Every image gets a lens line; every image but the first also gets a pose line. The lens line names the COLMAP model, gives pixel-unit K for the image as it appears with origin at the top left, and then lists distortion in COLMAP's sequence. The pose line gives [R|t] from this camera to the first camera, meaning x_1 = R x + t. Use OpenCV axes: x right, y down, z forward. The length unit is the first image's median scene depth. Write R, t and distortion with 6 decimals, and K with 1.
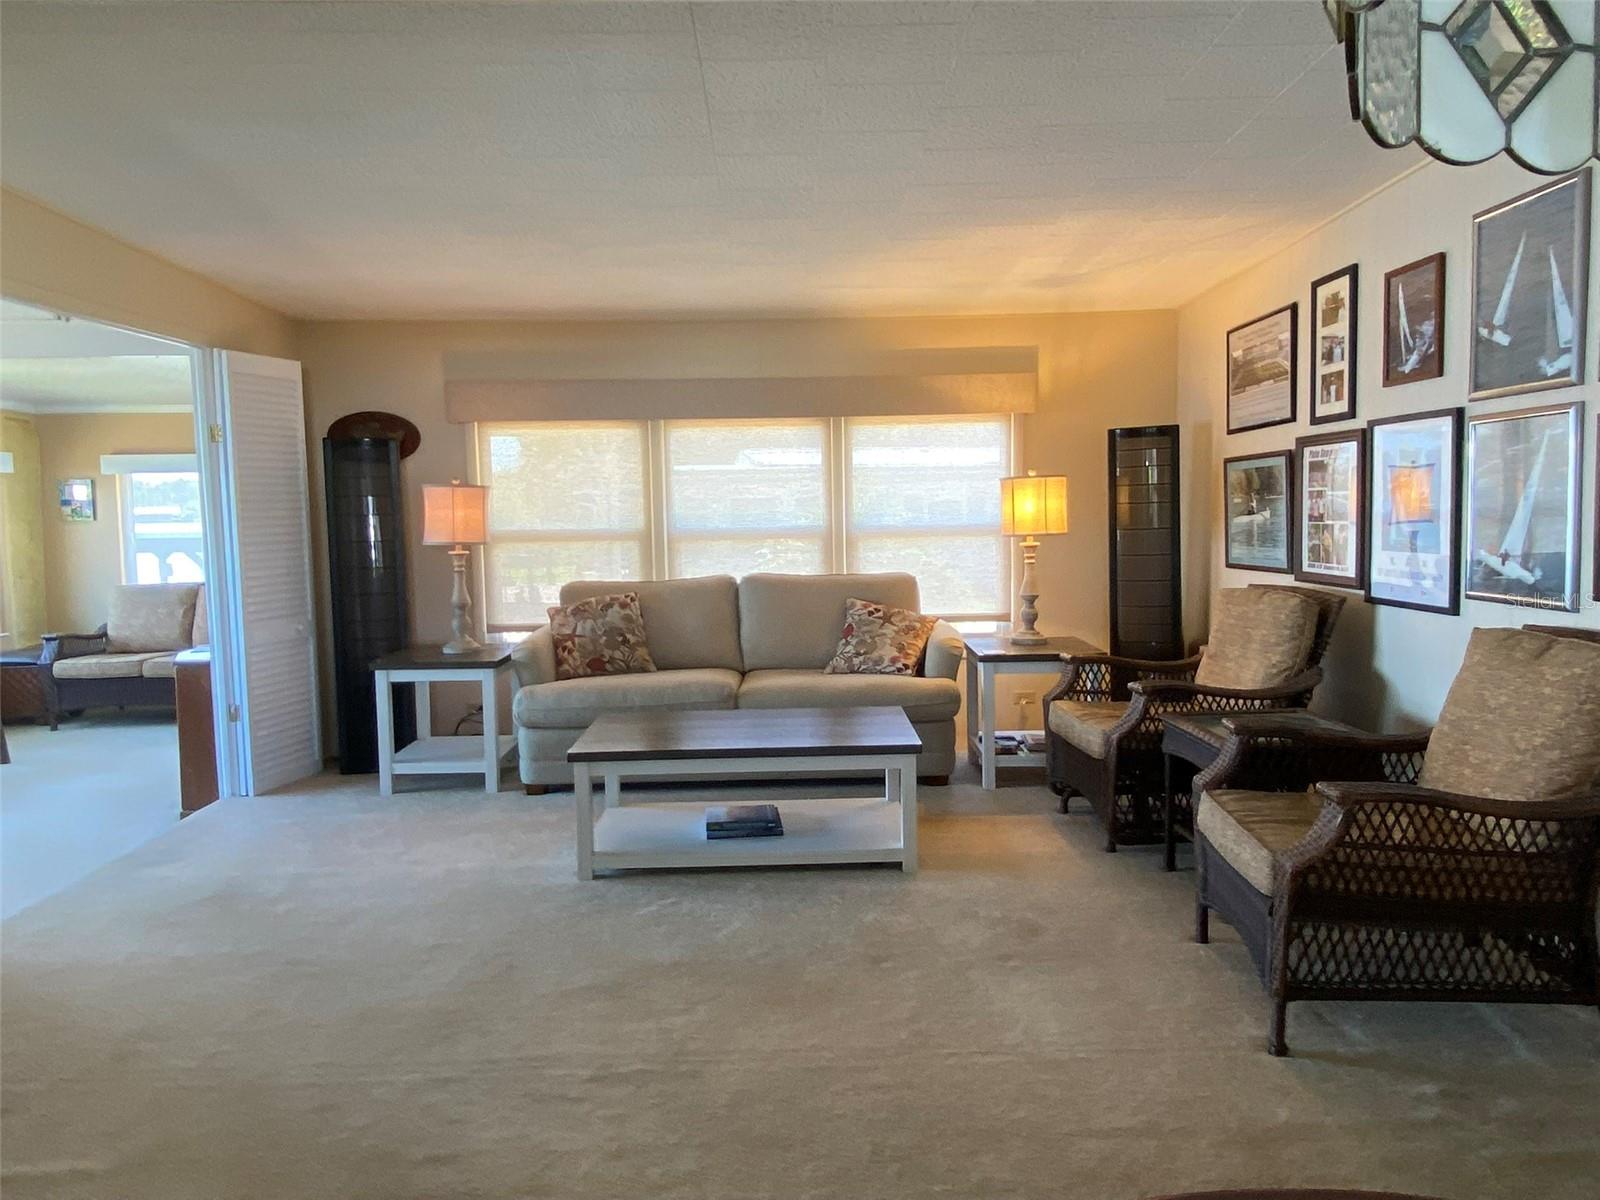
lens RADIAL K [[1031.8, 0, 798.2], [0, 1031.8, 600.3], [0, 0, 1]] dist [-0.031392, -0.011844]
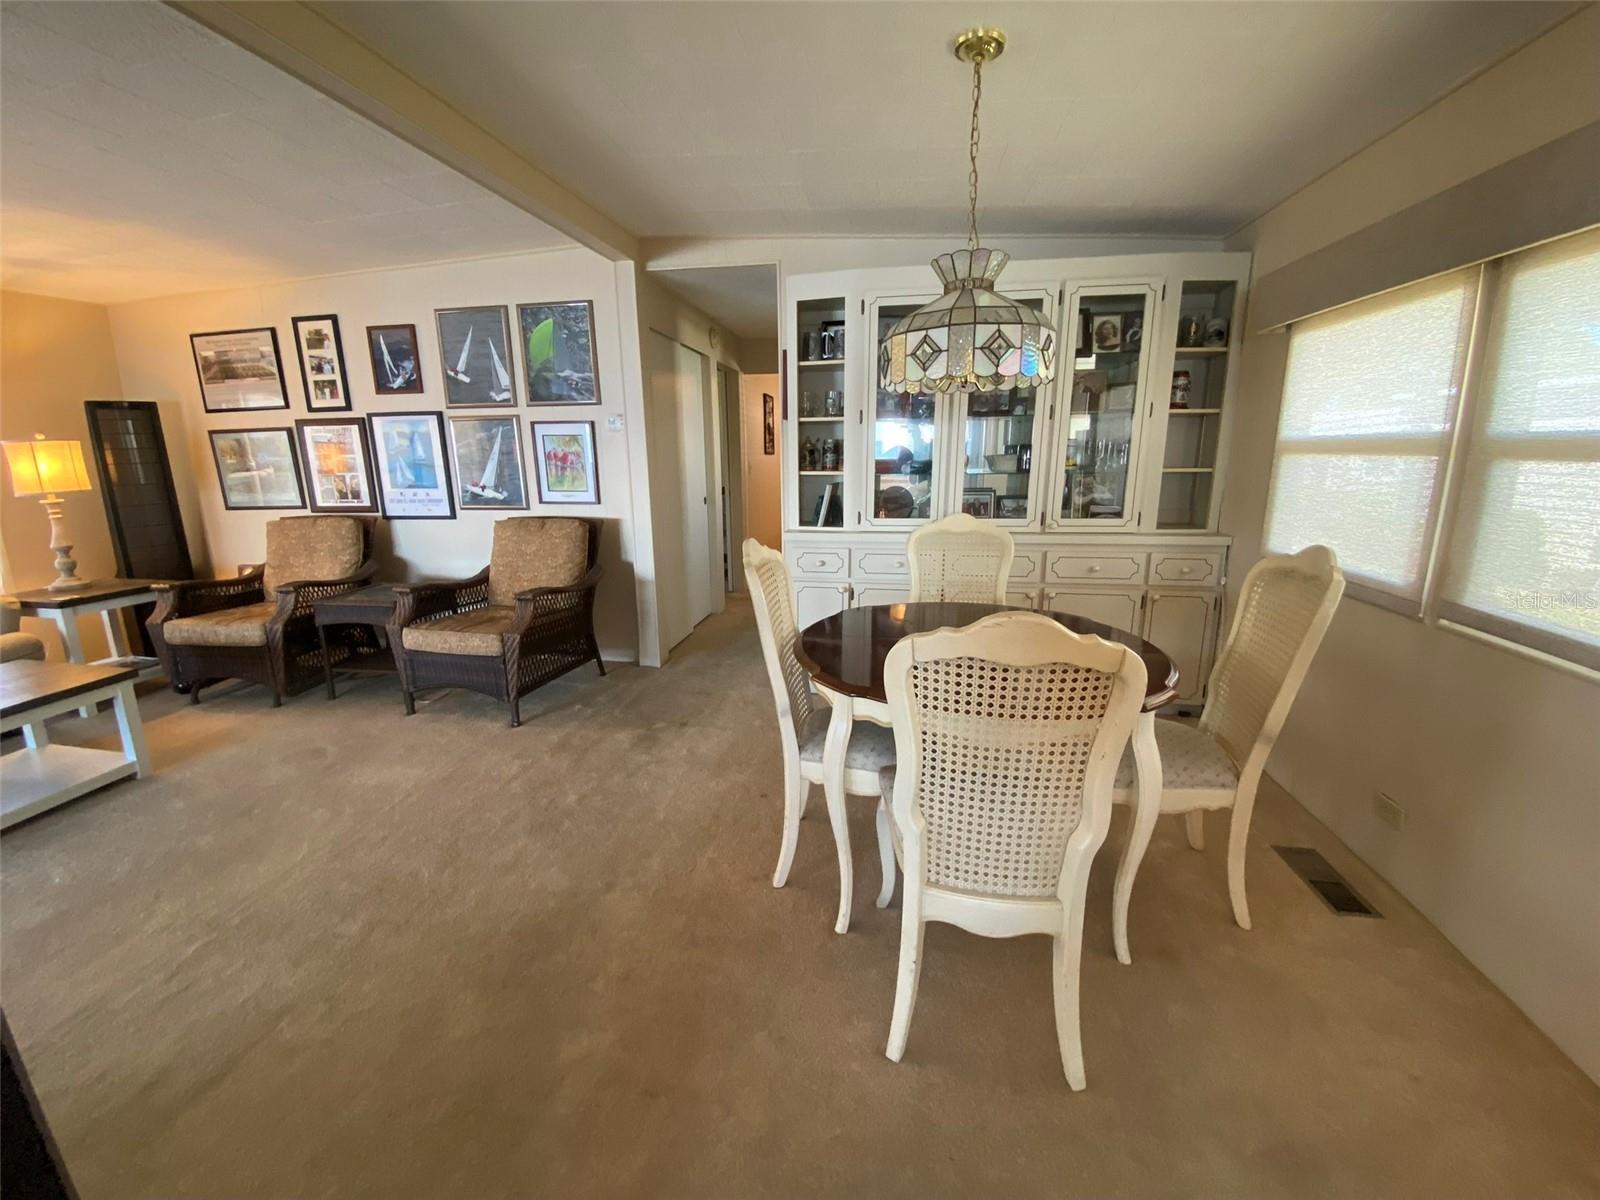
lens RADIAL K [[644.4, 0, 801.5], [0, 644.4, 607.2], [0, 0, 1]] dist [-0.024553, -0.005358]
pose [[0.161824, -0.212259, 0.963721, -0.426822], [0.088398, 0.975785, 0.200073, -0.006293], [-0.982852, 0.052814, 0.176669, 0.108416]]
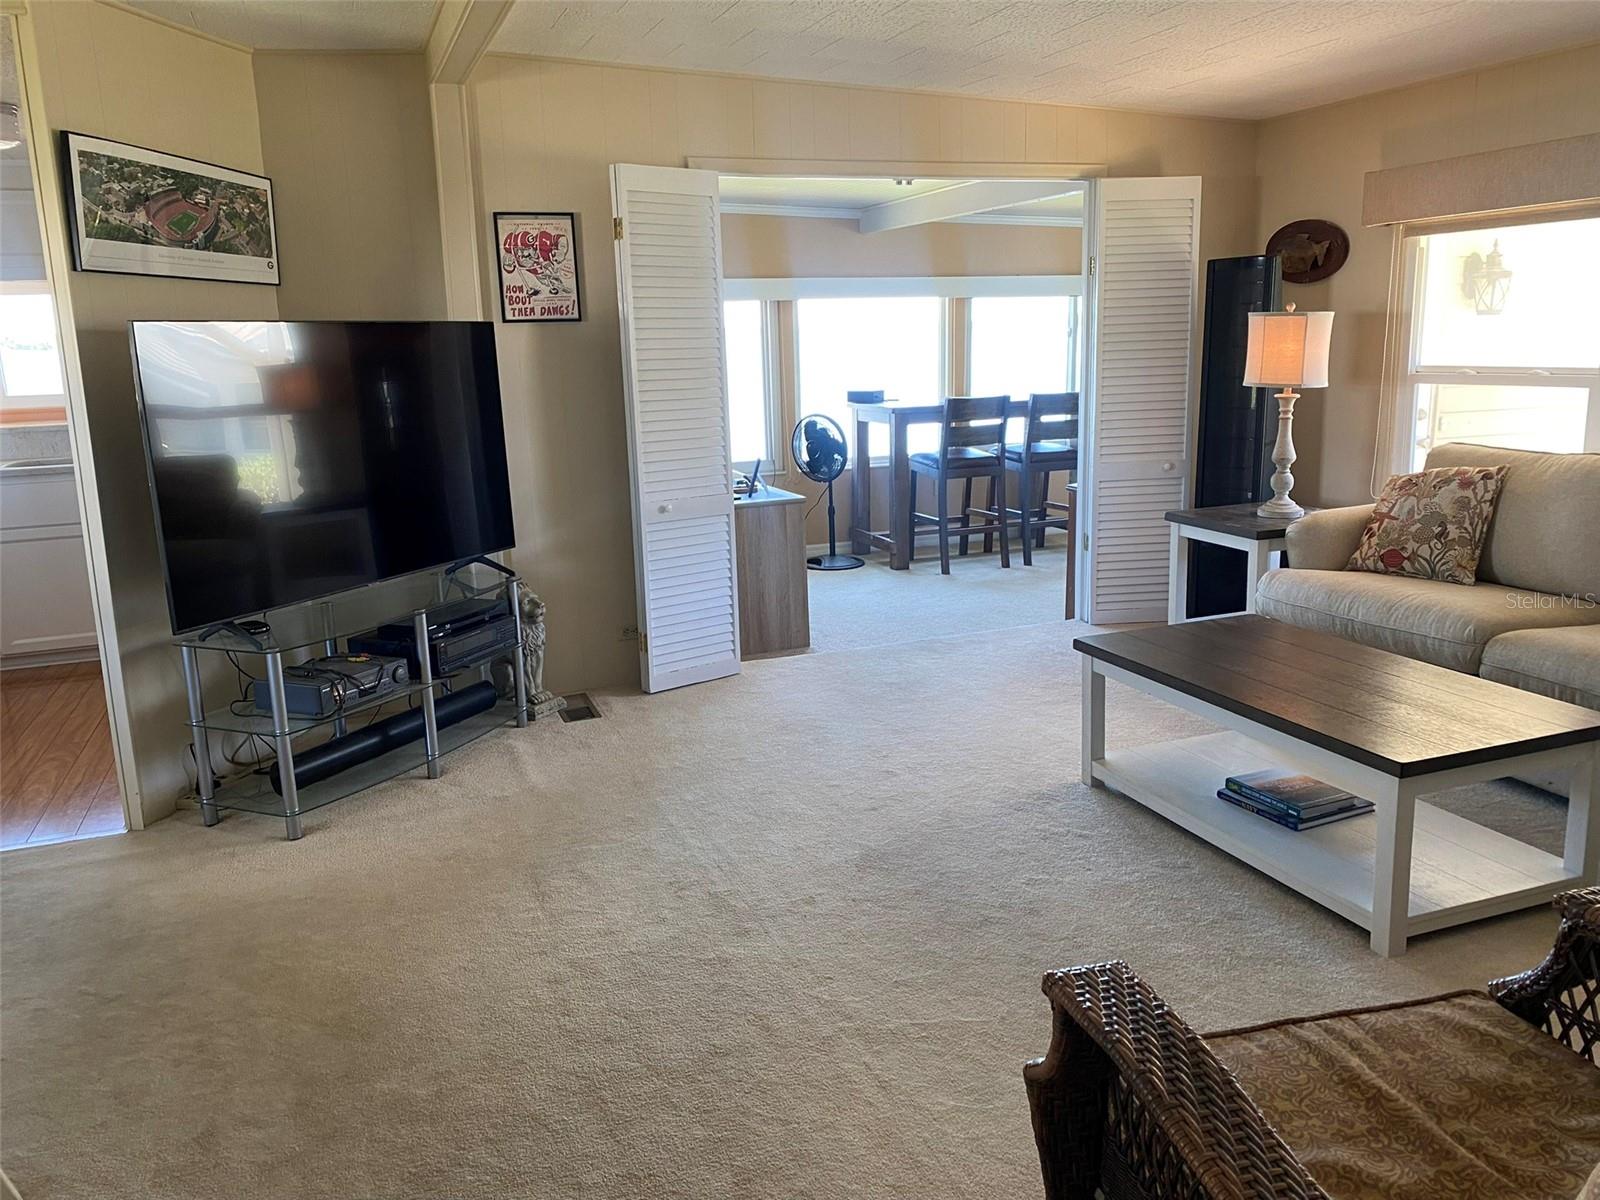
lens RADIAL K [[1212.6, 0, 800.9], [0, 1212.6, 595.2], [0, 0, 1]] dist [-0.006983, -0.033456]
pose [[0.320727, 0.197527, -0.926346, 0.645084], [-0.057859, 0.980272, 0.188994, -0.069552], [0.945403, -0.007018, 0.325829, 0.433851]]
